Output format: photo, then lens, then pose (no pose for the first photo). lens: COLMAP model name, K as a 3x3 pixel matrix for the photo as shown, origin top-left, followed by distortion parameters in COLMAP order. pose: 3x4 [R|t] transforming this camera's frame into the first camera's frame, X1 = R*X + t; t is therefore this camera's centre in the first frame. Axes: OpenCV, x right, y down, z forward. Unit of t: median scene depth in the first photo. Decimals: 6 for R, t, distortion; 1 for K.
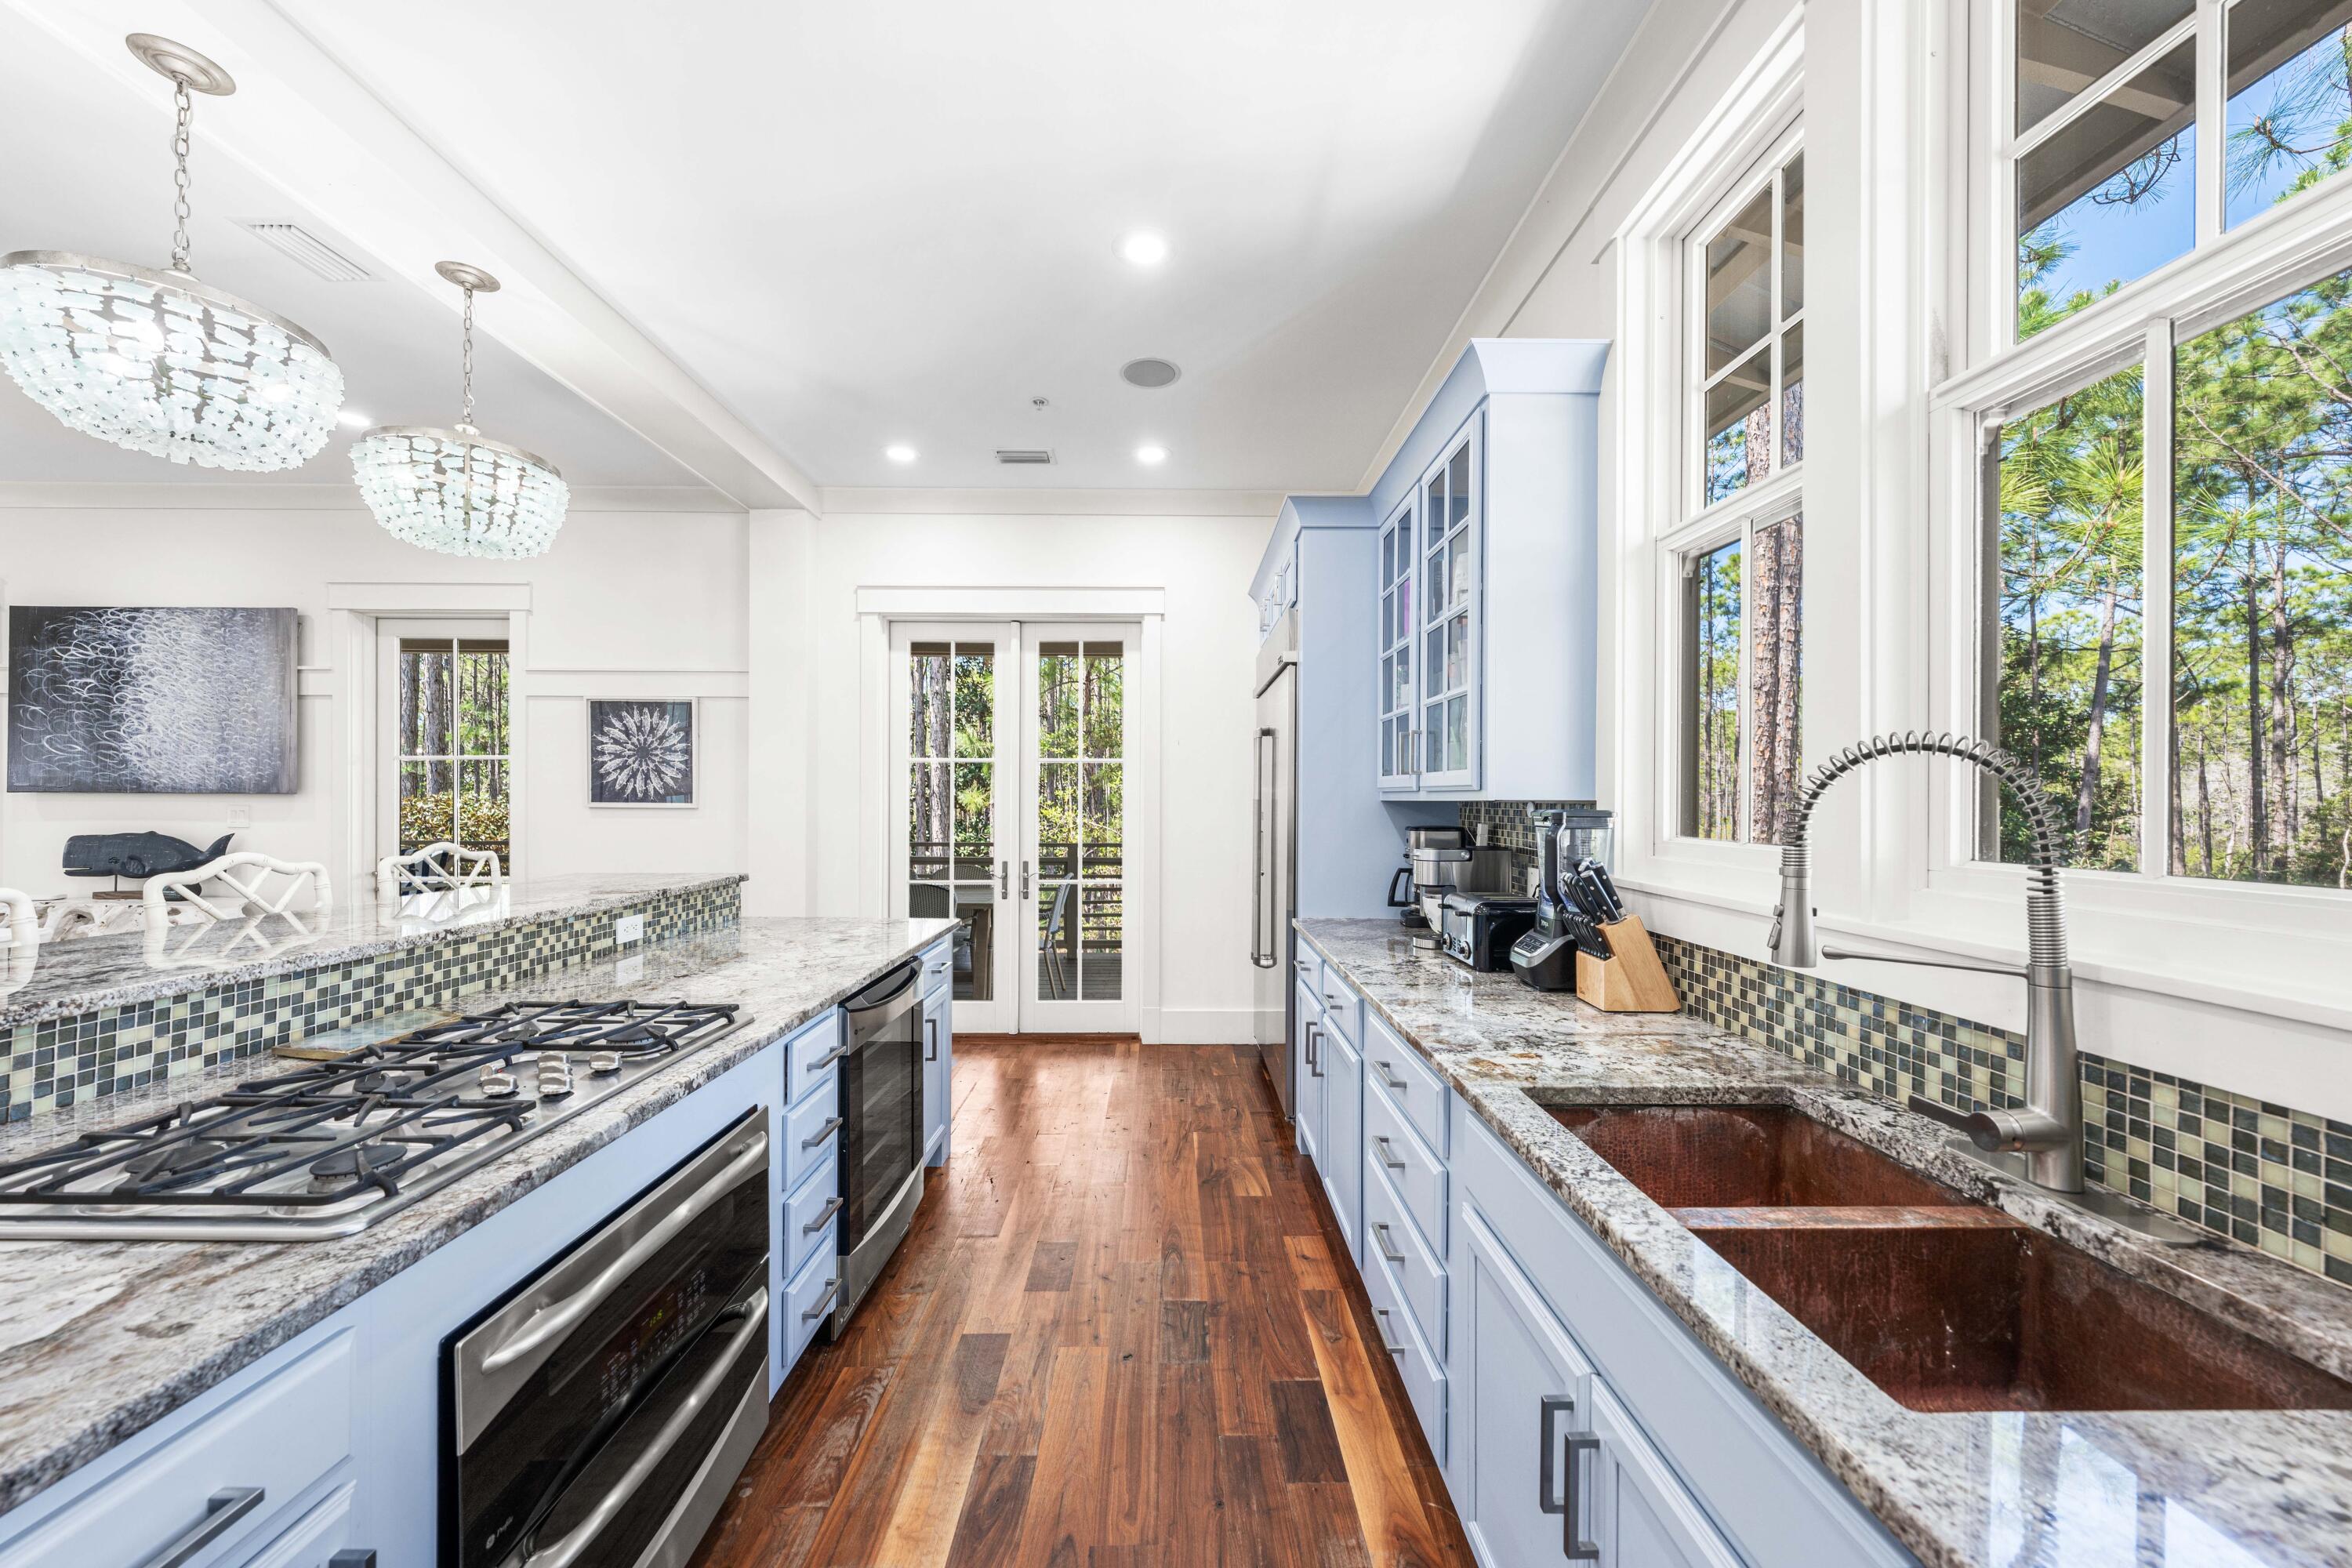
lens RADIAL K [[844.2, 0, 1175.1], [0, 844.2, 799.7], [0, 0, 1]] dist [-0.001034, 0.000040]
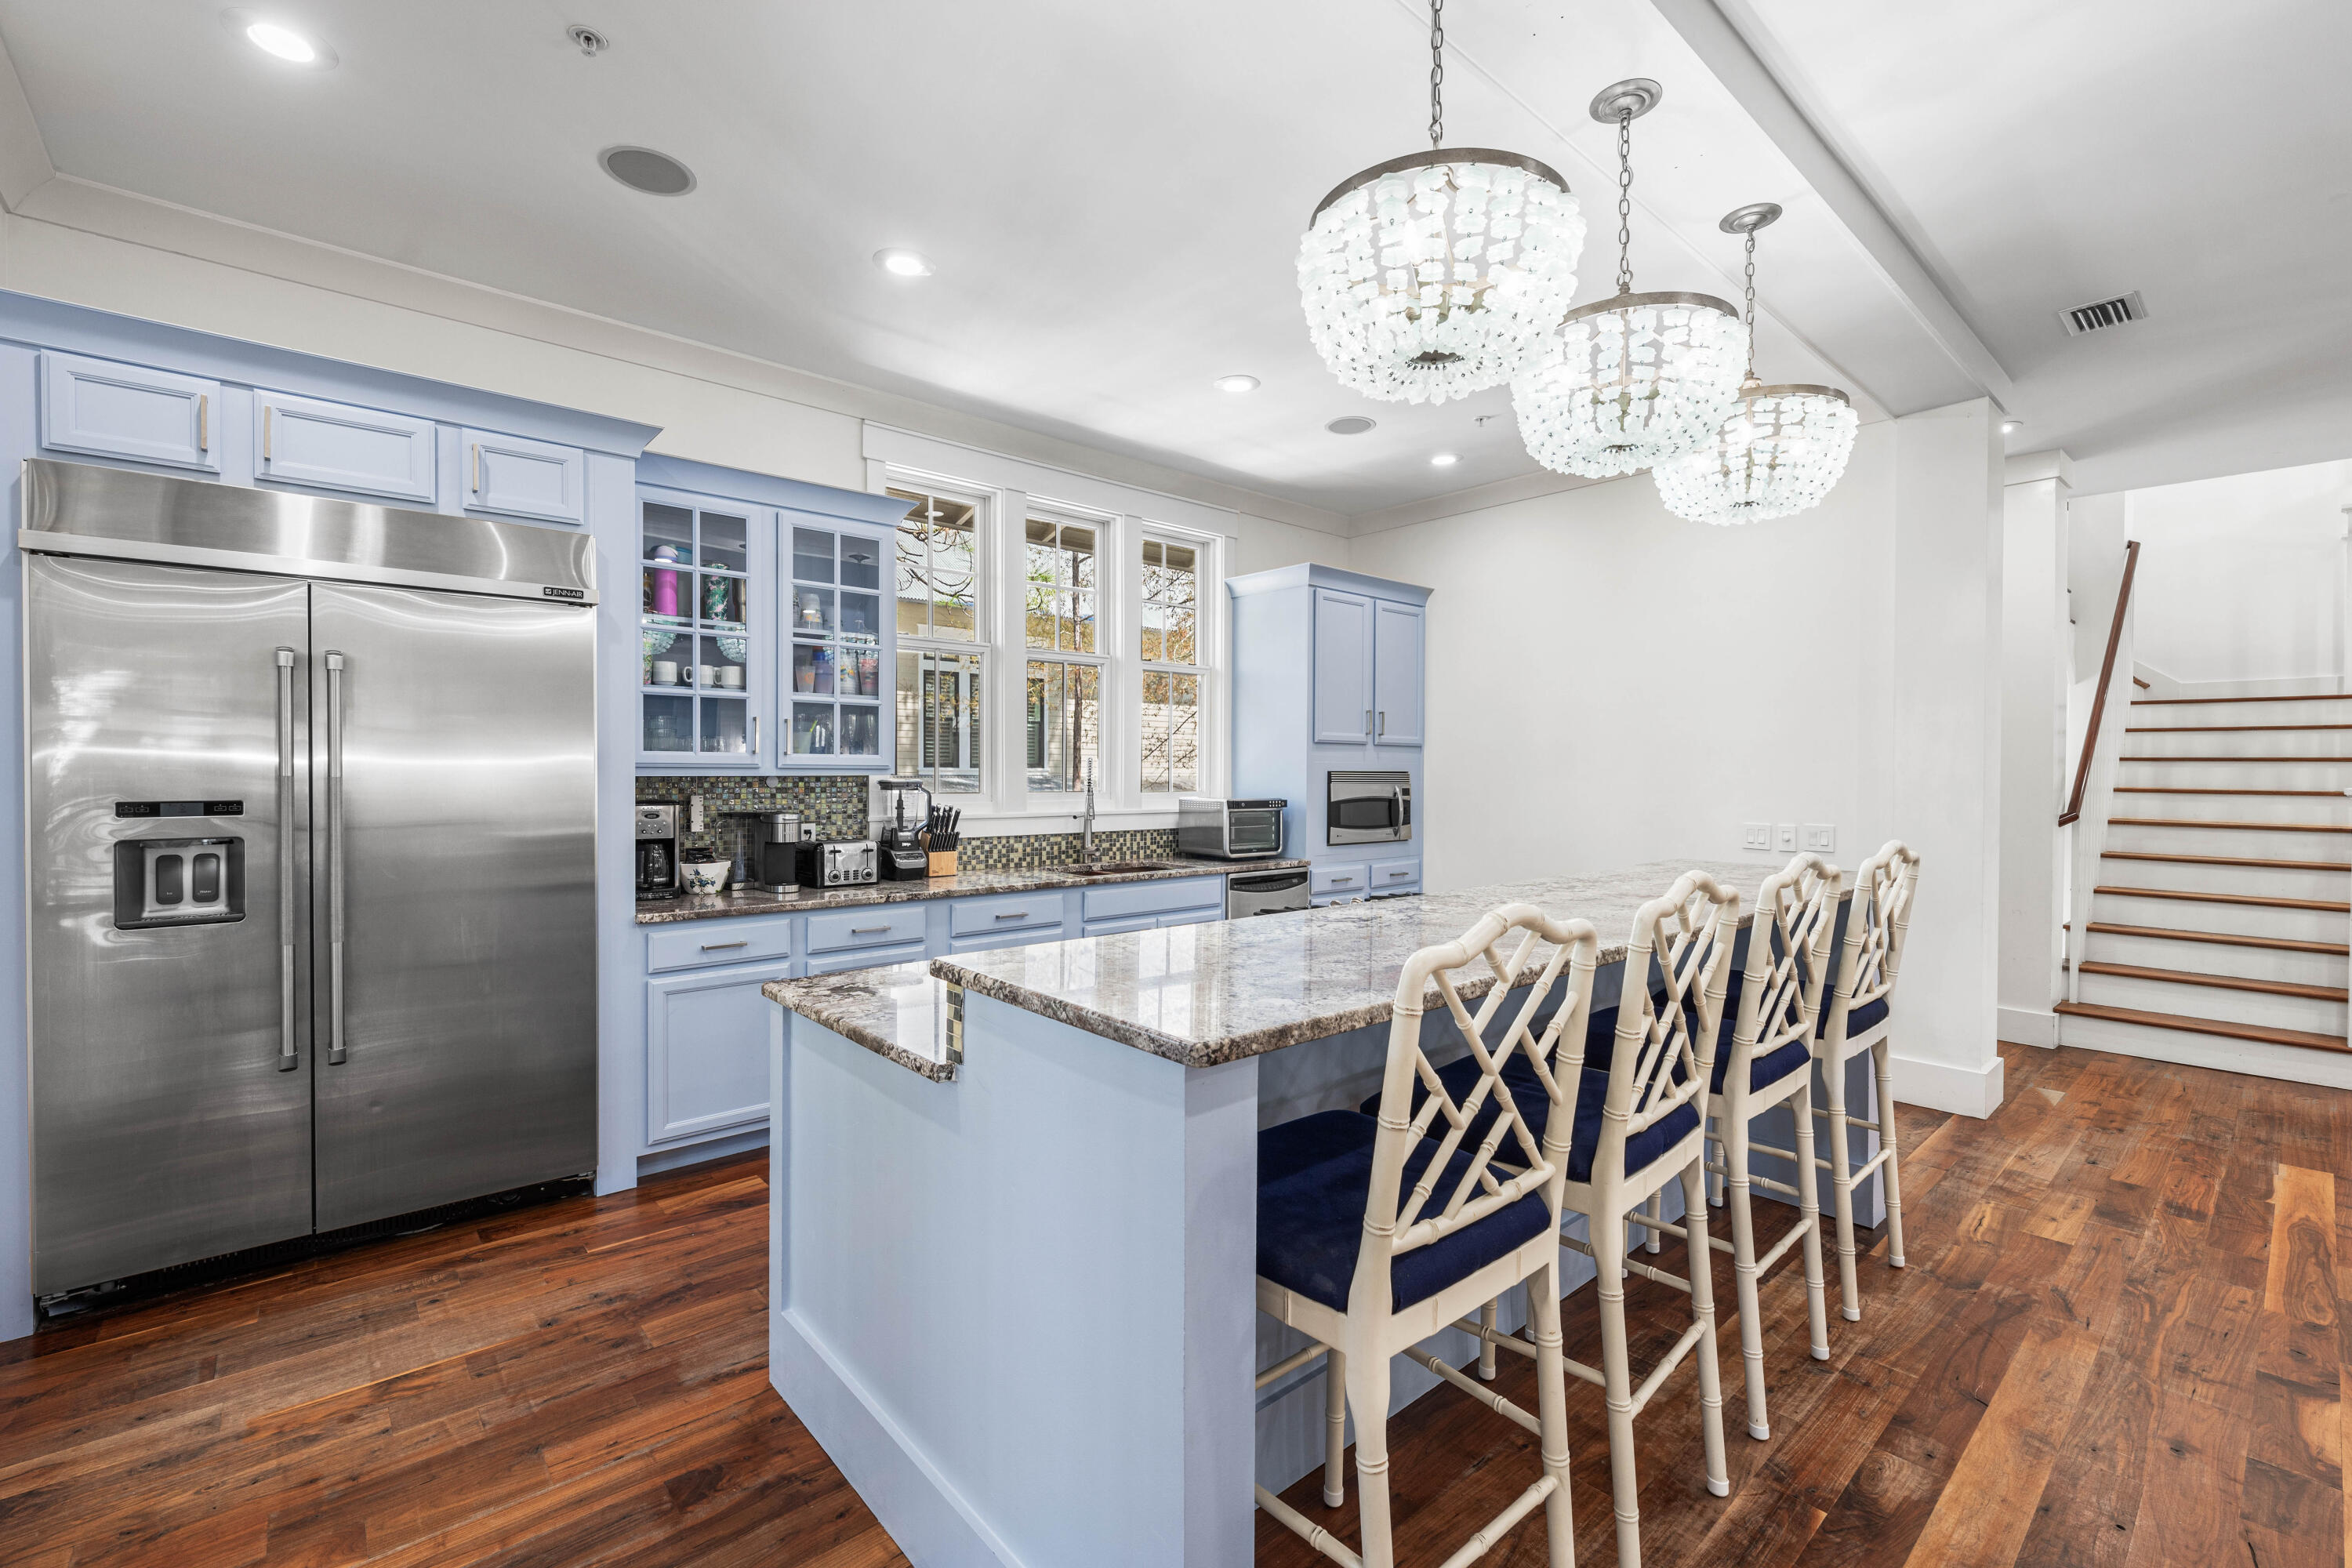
lens RADIAL K [[990.3, 0, 1180.3], [0, 990.3, 774.0], [0, 0, 1]] dist [-0.003598, 0.001115]
pose [[-0.650546, -0.006609, 0.759438, -1.242320], [-0.003558, 0.999978, 0.005654, -0.011932], [-0.759458, 0.000977, -0.650555, 1.565725]]
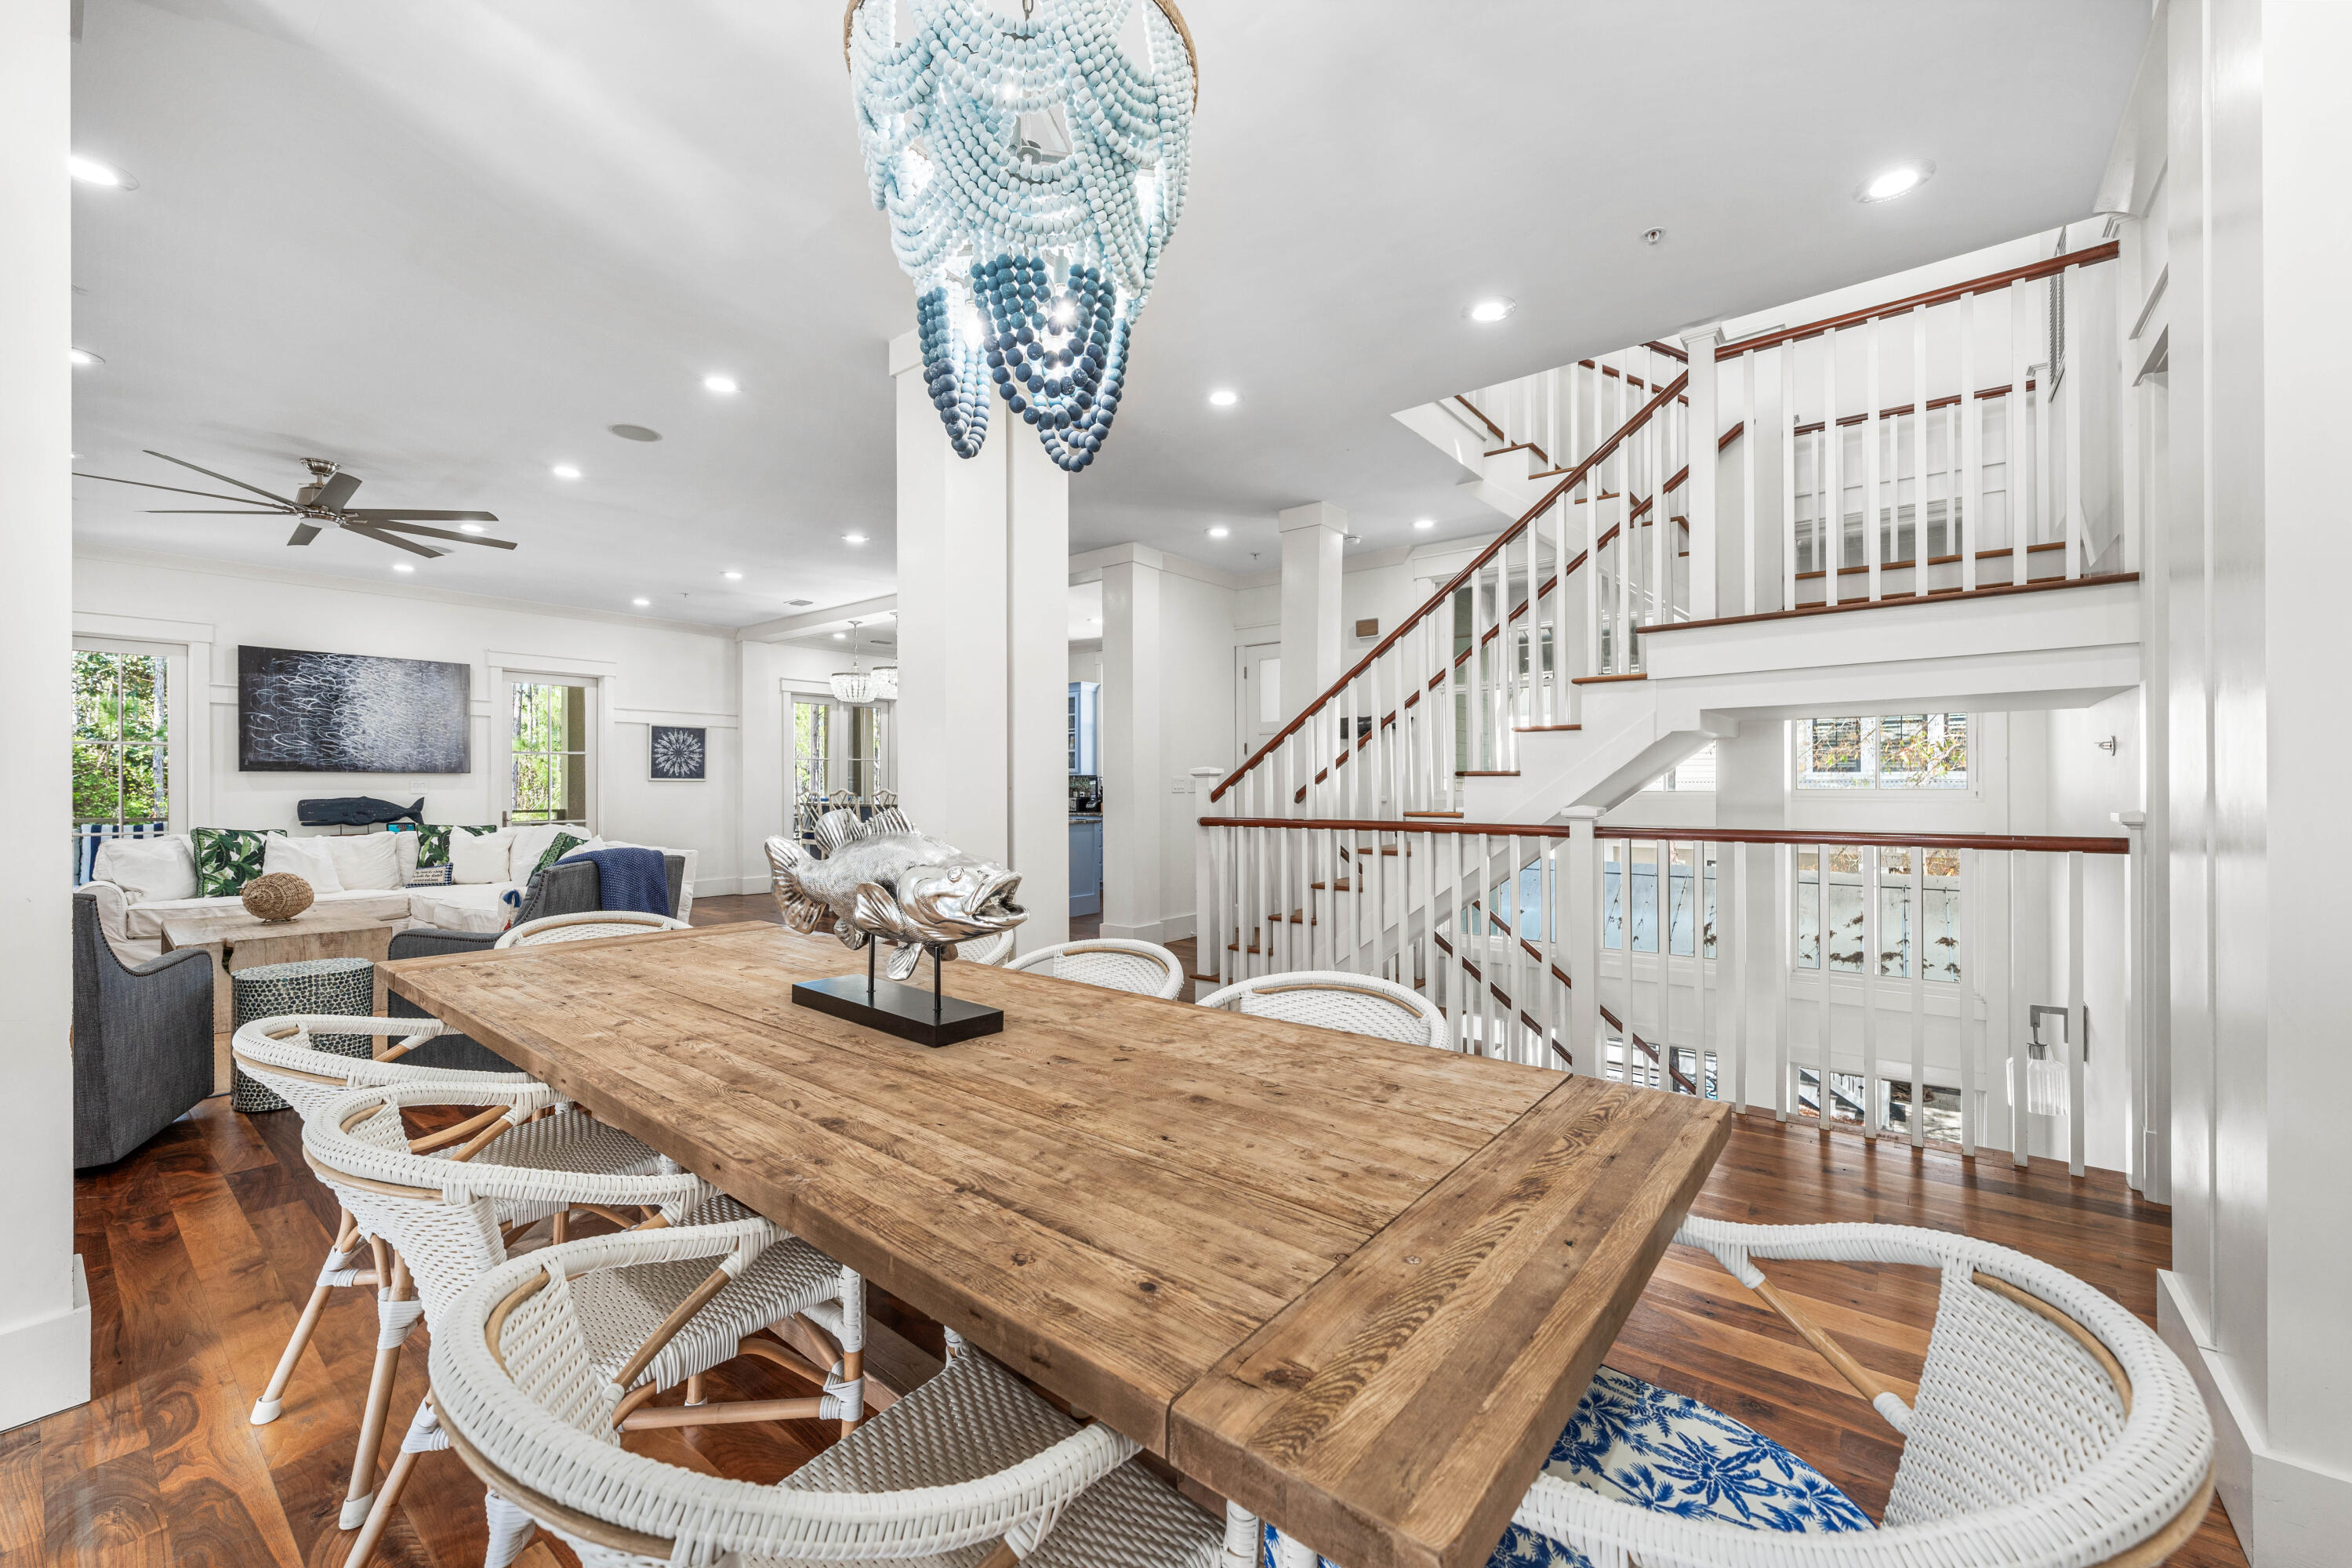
lens RADIAL K [[928.2, 0, 1184.4], [0, 928.2, 786.2], [0, 0, 1]] dist [-0.003219, -0.000285]
pose [[0.623784, -0.006209, 0.781572, -2.907975], [0.006208, 0.999976, 0.002990, 0.041796], [-0.781572, 0.002987, 0.623807, -2.357249]]
